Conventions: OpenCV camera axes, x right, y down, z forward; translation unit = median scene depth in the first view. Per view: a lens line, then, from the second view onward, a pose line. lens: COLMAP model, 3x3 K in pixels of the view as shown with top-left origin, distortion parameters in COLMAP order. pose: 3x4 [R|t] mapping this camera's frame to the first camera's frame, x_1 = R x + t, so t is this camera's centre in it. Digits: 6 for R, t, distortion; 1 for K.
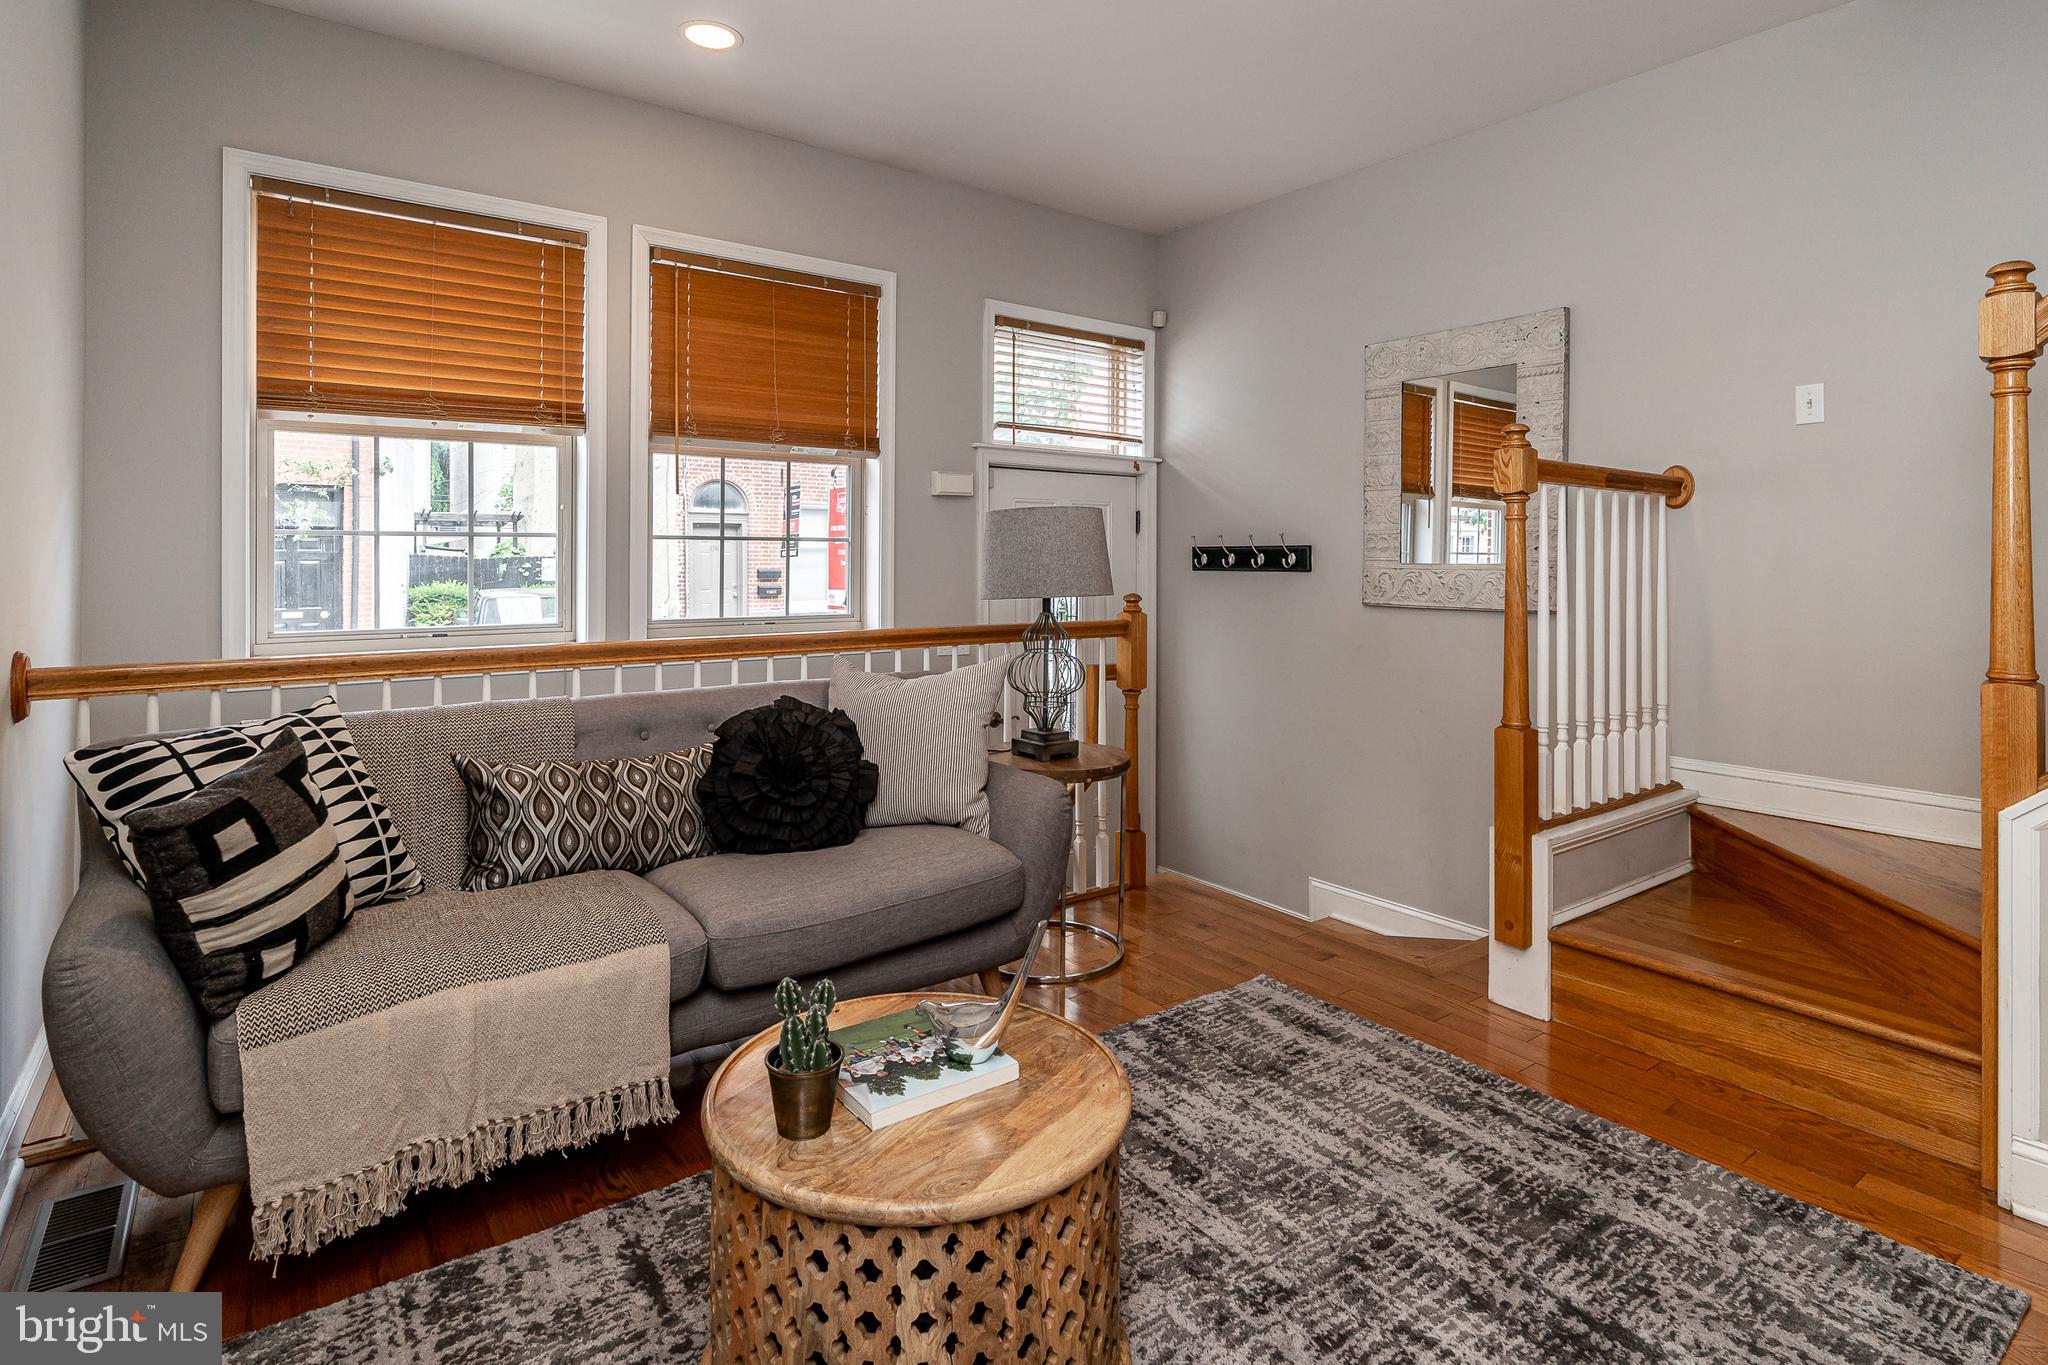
lens RADIAL K [[1044.6, 0, 1029.6], [0, 1044.6, 549.6], [0, 0, 1]] dist [-0.001615, 0.000122]
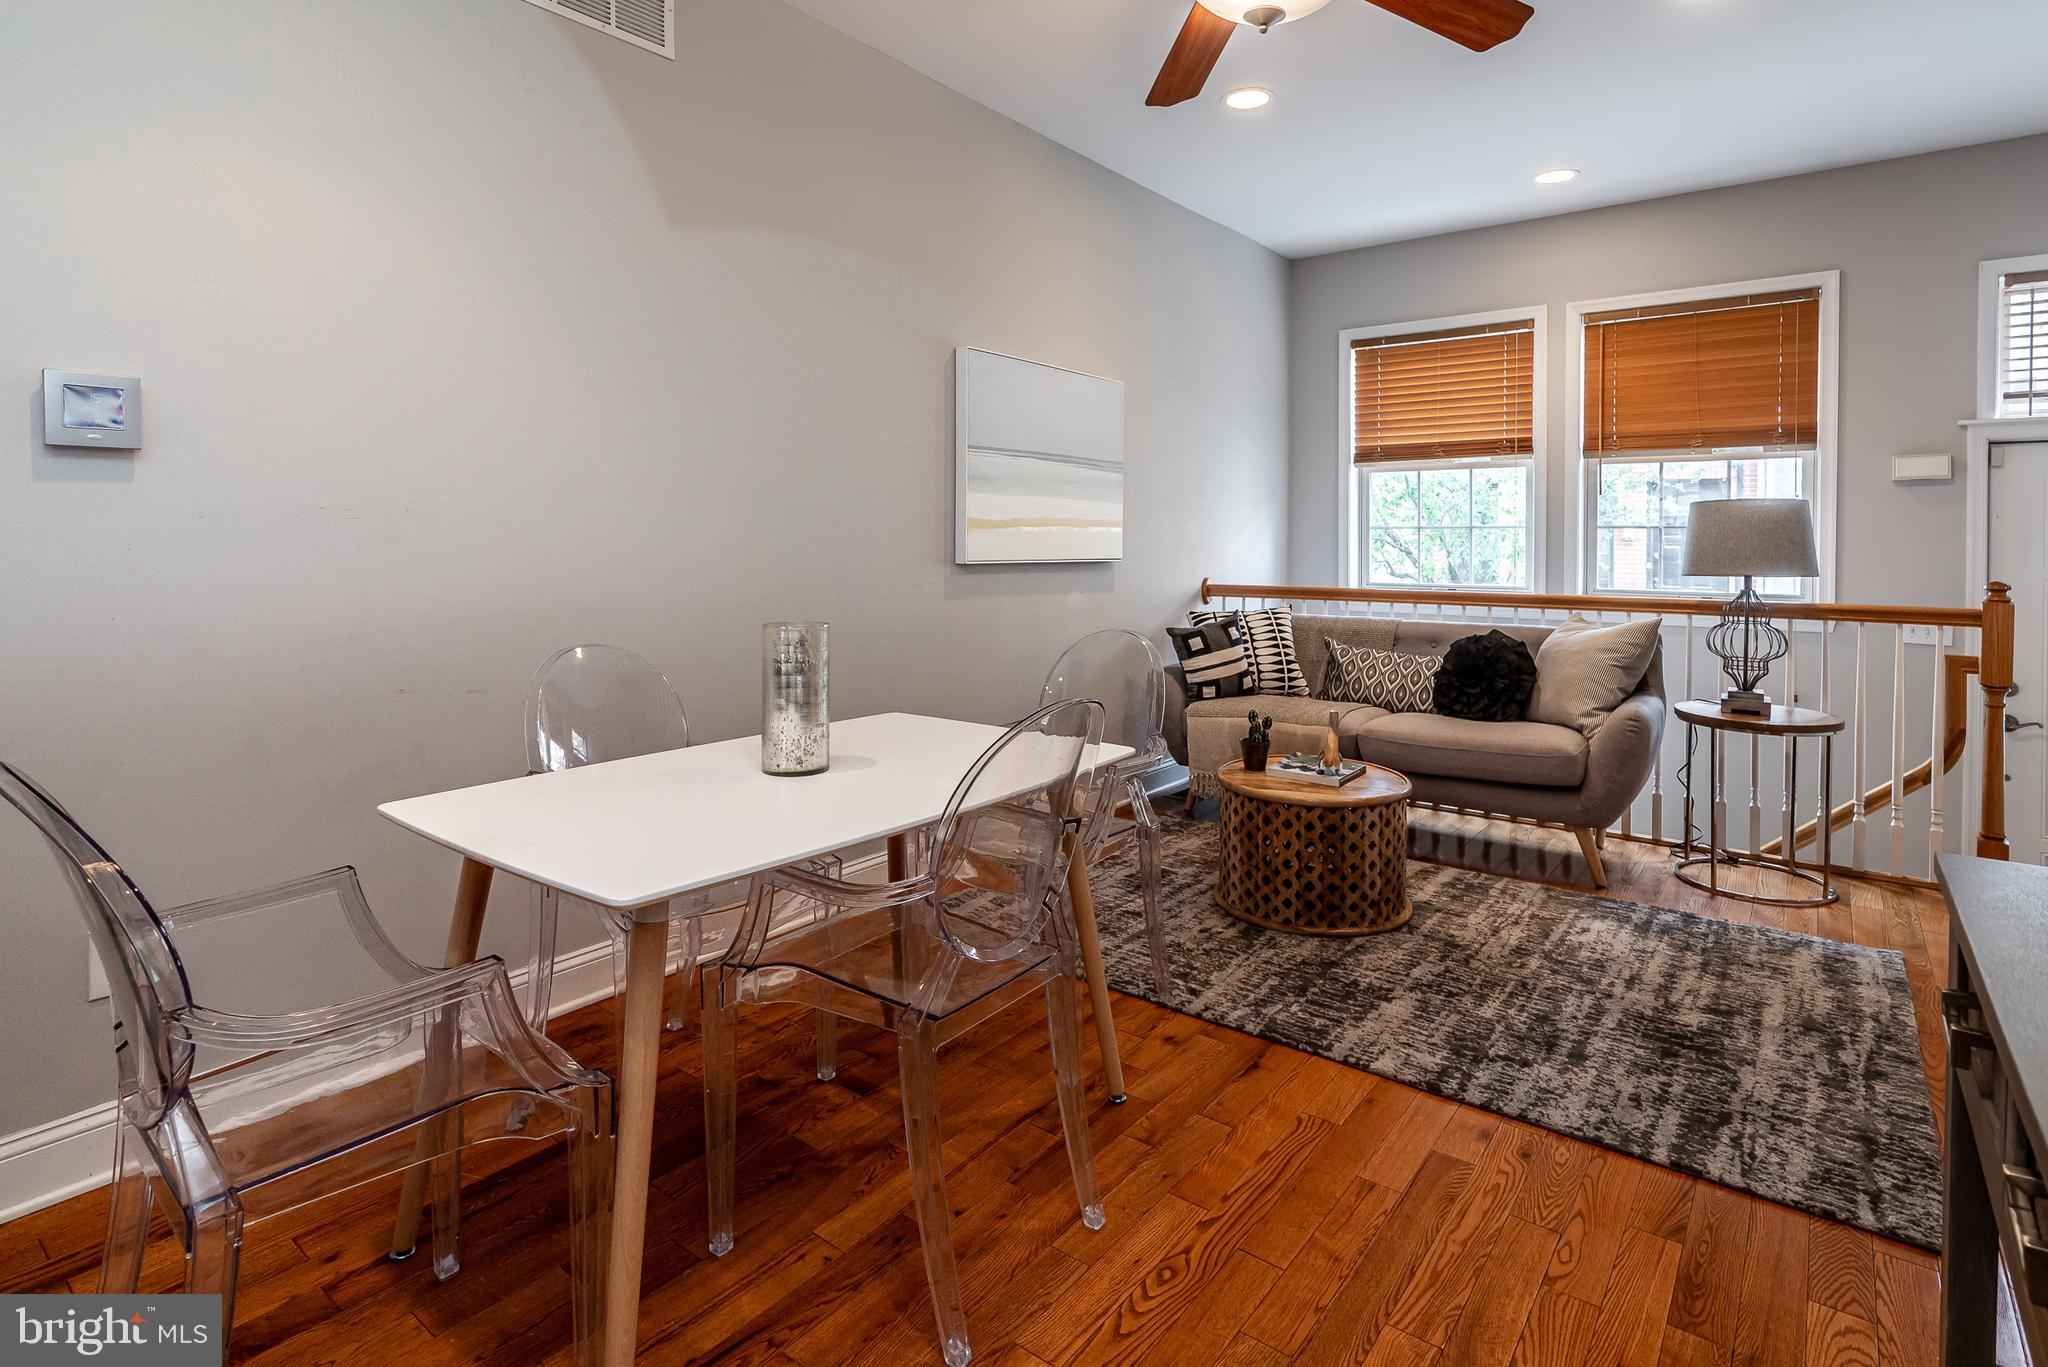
lens RADIAL K [[1044.6, 0, 1029.6], [0, 1044.6, 550.6], [0, 0, 1]] dist [-0.001615, 0.000122]
pose [[0.270058, 0.007834, -0.962812, 1.290107], [0.004514, 0.999946, 0.009402, 0.004338], [0.962833, -0.006885, 0.270008, -0.116337]]
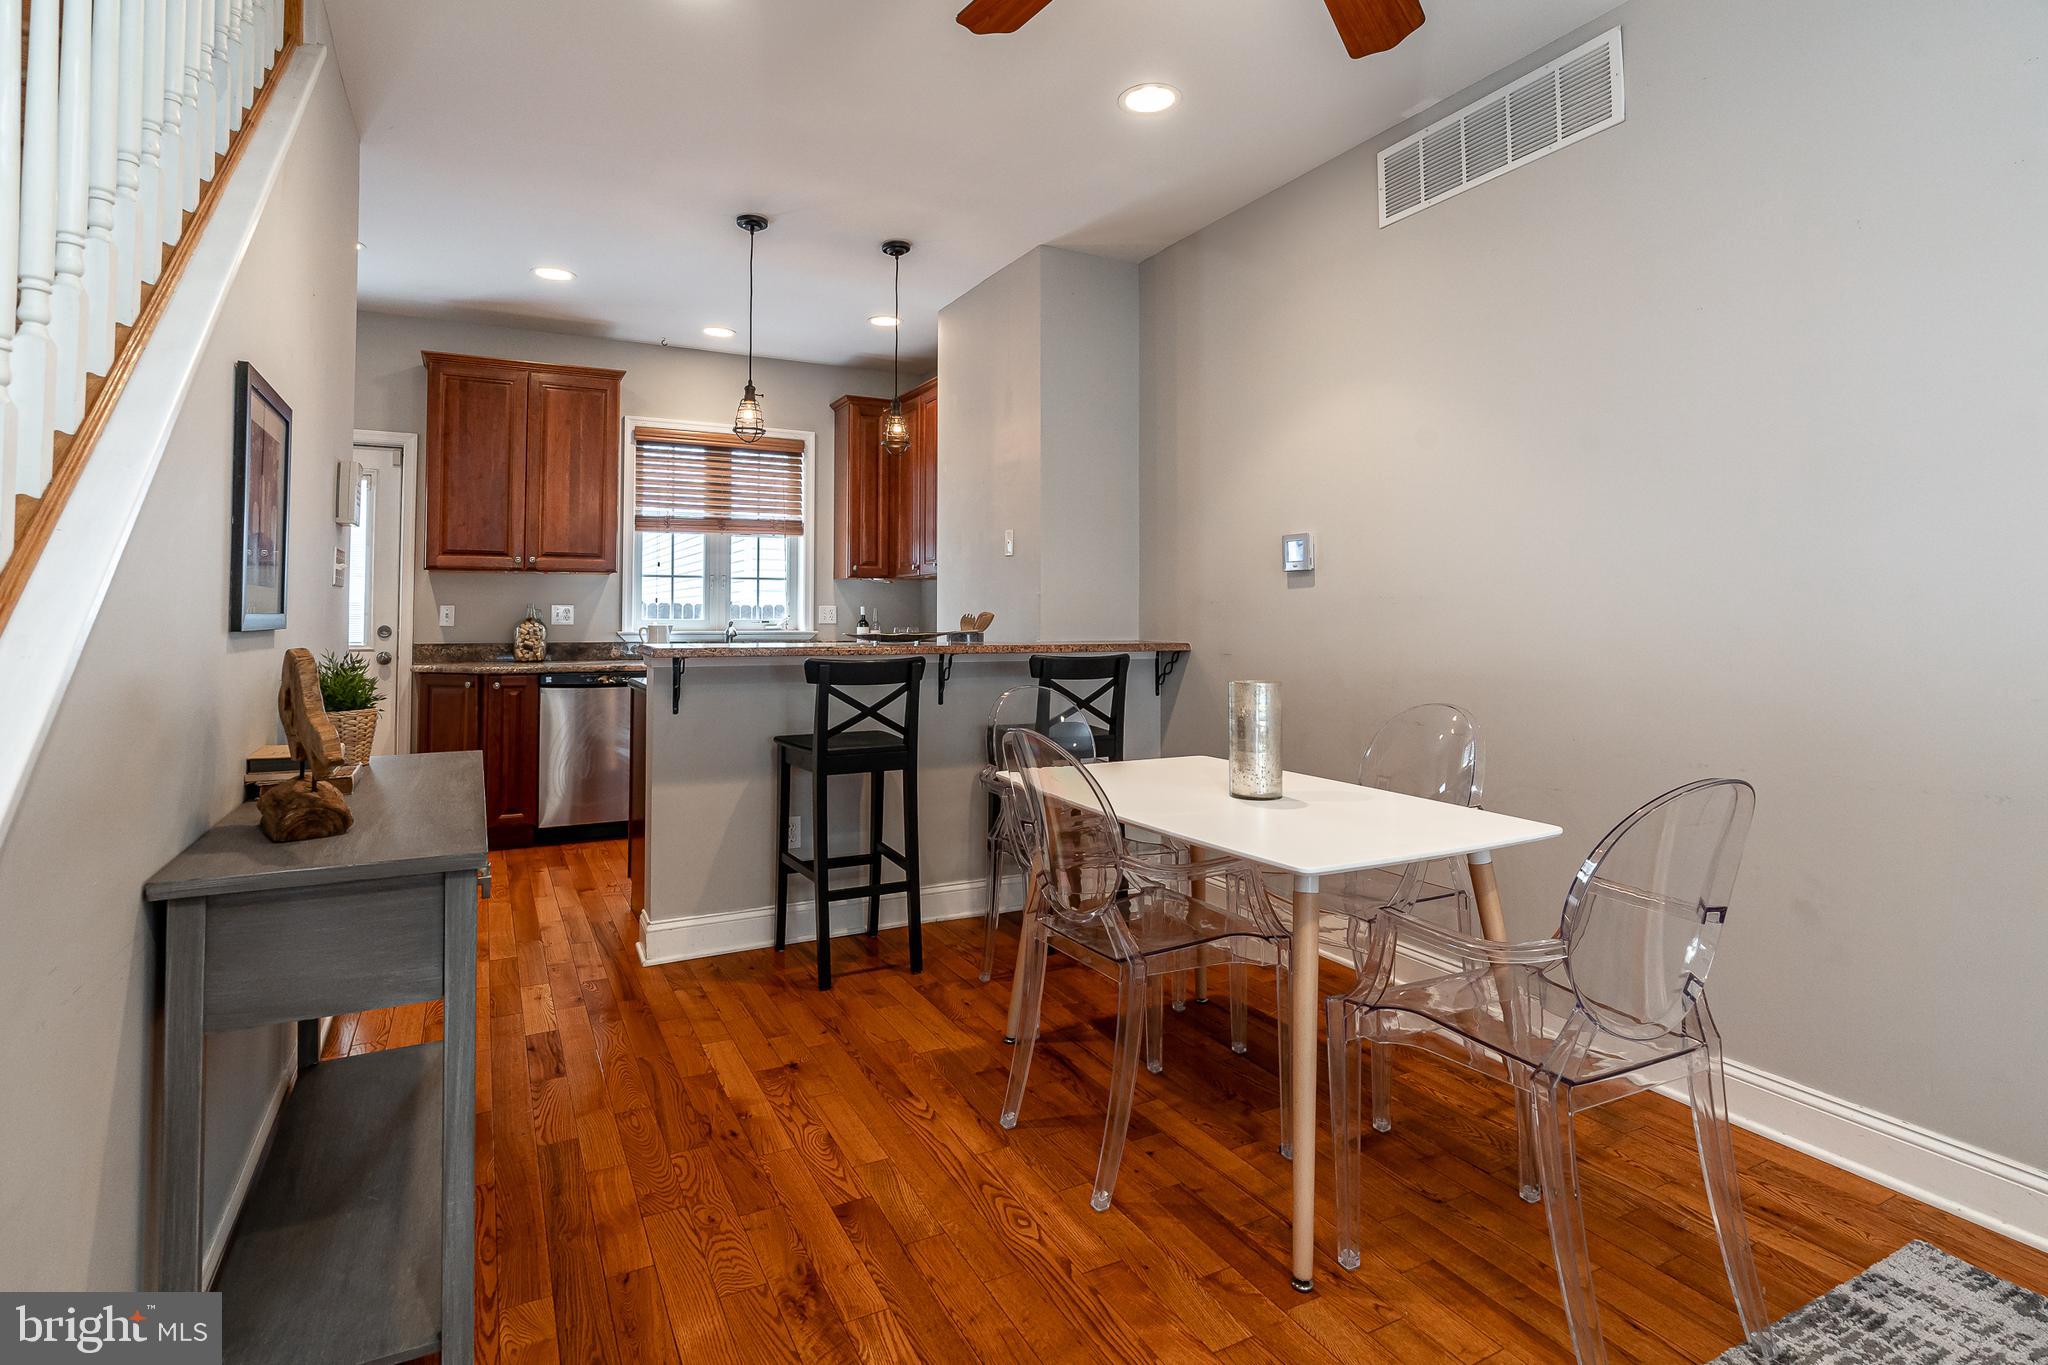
lens RADIAL K [[1022.7, 0, 1041.2], [0, 1022.7, 585.0], [0, 0, 1]] dist [-0.001277, -0.000433]
pose [[-0.990094, 0.001546, 0.140394, 0.418838], [-0.003391, 0.999384, -0.034920, 0.011010], [-0.140362, -0.035050, -0.989480, 1.127042]]
